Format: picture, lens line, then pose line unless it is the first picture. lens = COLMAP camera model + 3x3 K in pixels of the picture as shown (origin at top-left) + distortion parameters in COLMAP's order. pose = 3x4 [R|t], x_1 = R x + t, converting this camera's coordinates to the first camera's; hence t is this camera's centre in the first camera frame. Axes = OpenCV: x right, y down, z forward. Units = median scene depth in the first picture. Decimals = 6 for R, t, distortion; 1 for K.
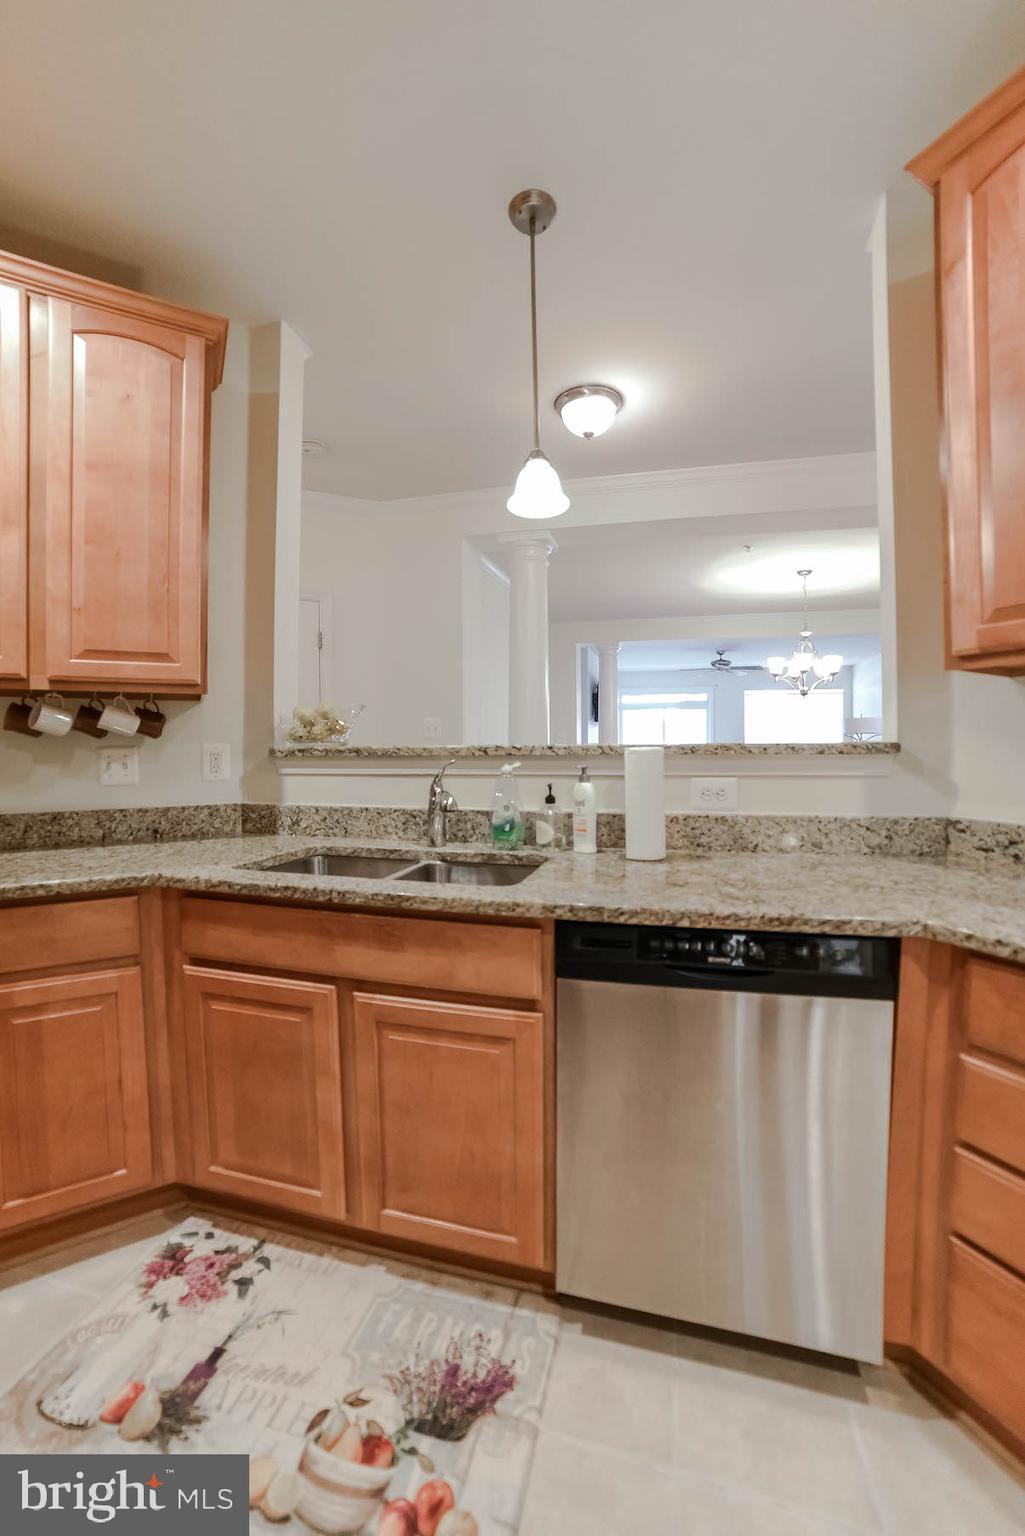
lens RADIAL K [[635.7, 0, 528.5], [0, 635.7, 765.0], [0, 0, 1]] dist [-0.094877, 0.040095]
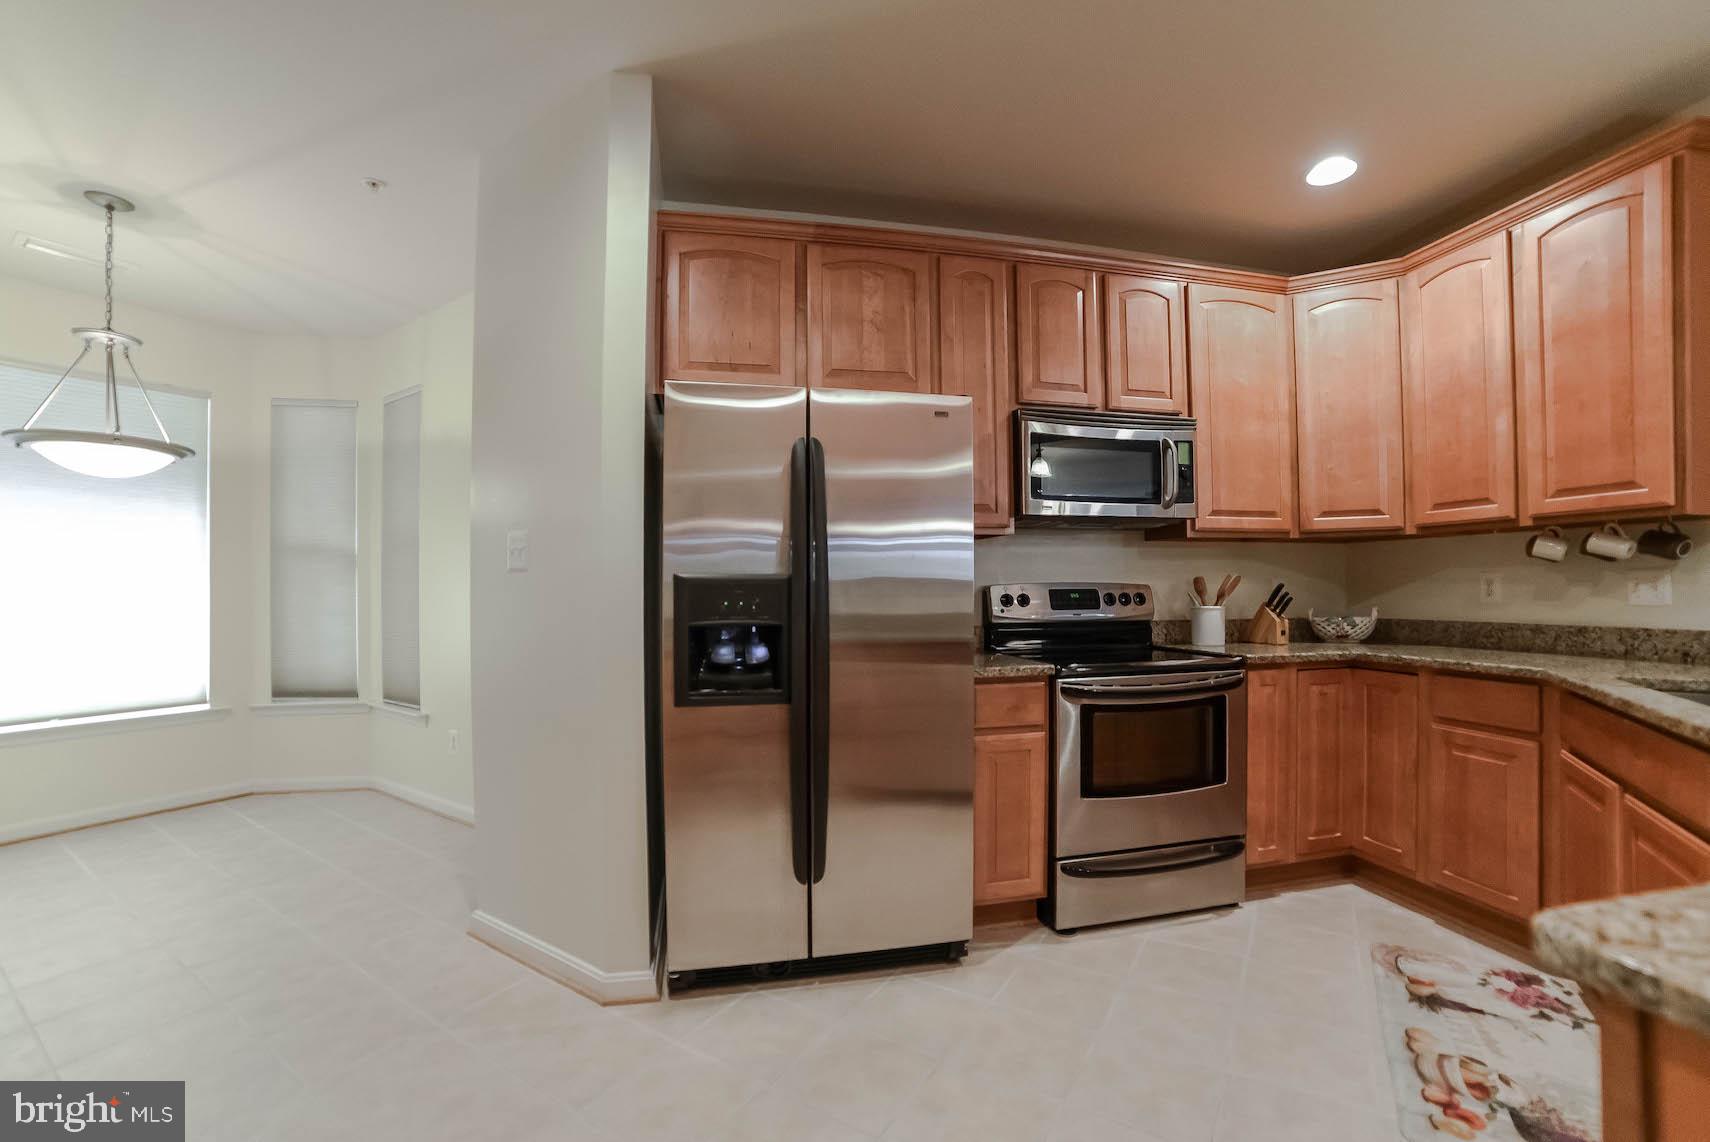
lens RADIAL K [[709.9, 0, 875.2], [0, 709.9, 575.2], [0, 0, 1]] dist [-0.094704, 0.026100]
pose [[-0.274054, -0.008953, -0.961673, 0.945186], [-0.021044, 0.999773, -0.003310, 0.015710], [0.961484, 0.019331, -0.274180, 0.050015]]
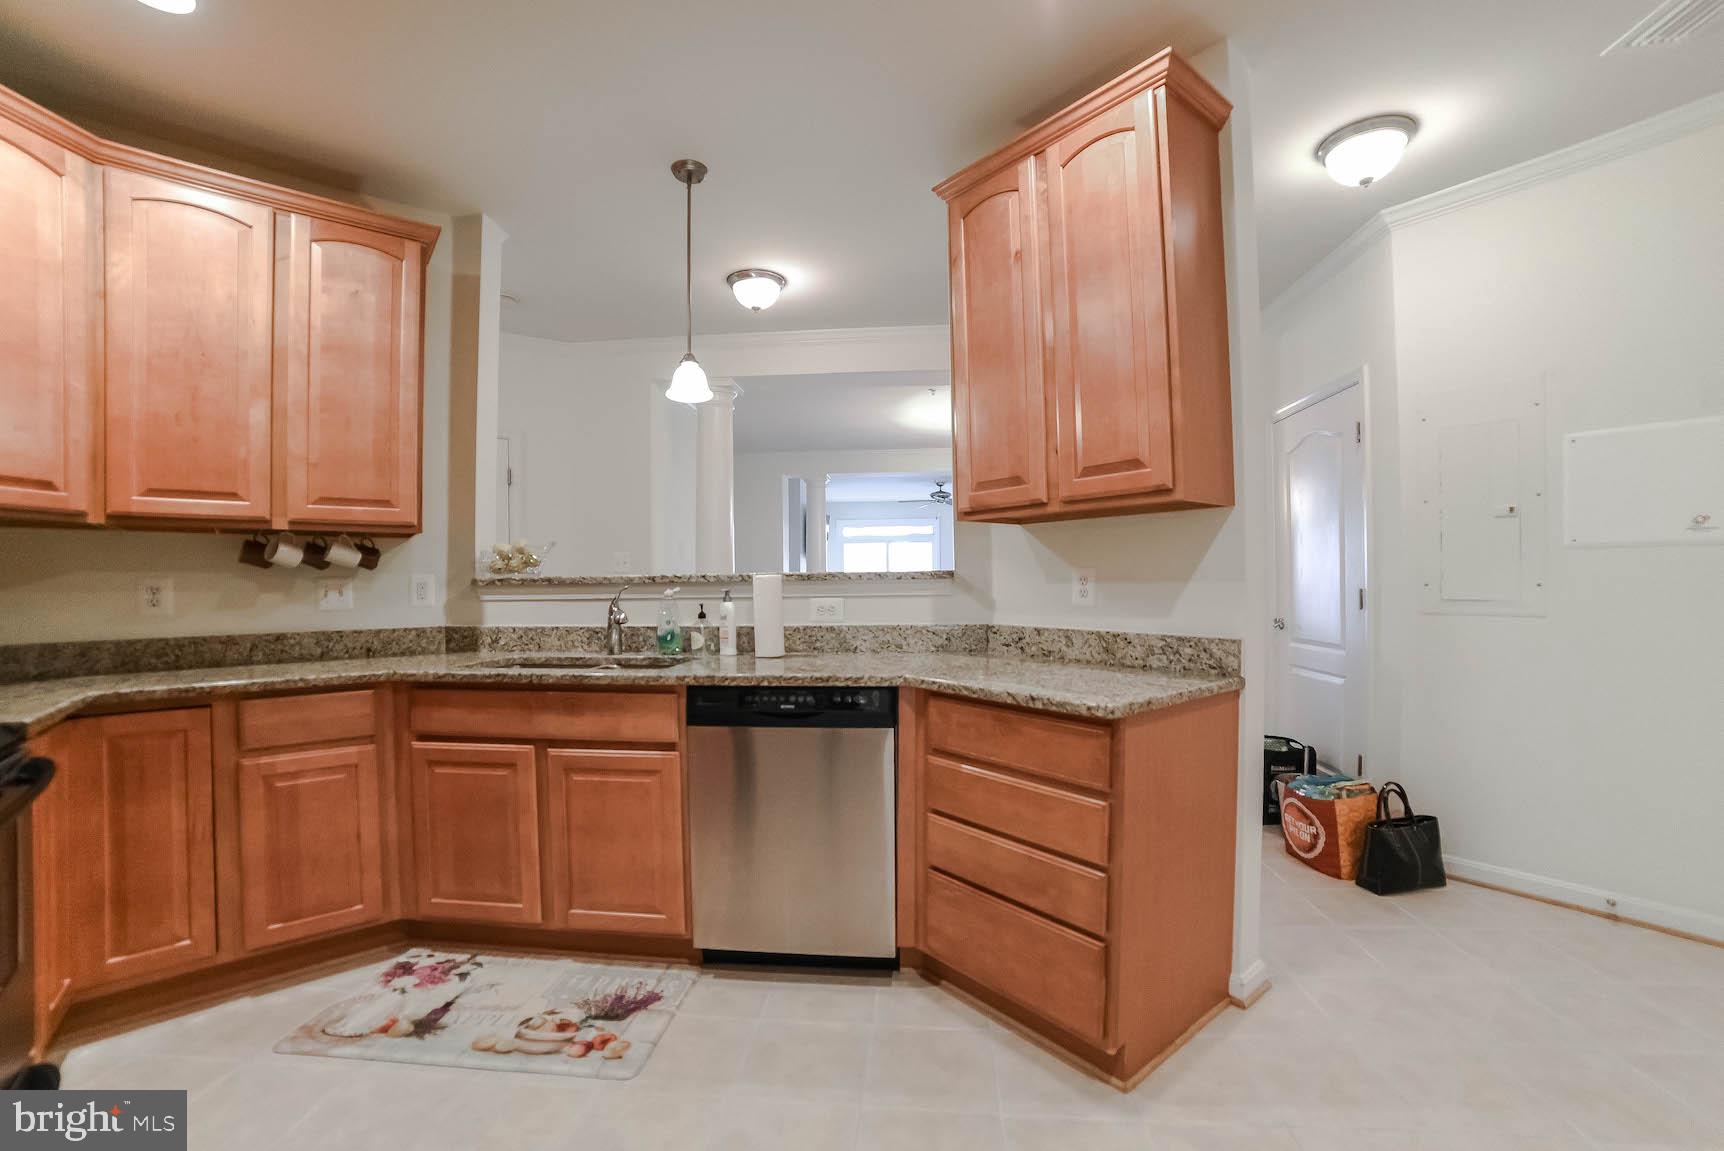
lens RADIAL K [[713.5, 0, 862.9], [0, 713.5, 587.6], [0, 0, 1]] dist [-0.094877, 0.040095]
pose [[0.986857, -0.005223, 0.161512, 0.136612], [0.009024, 0.999699, -0.022809, 0.035727], [-0.161344, 0.023966, 0.986607, -0.547232]]
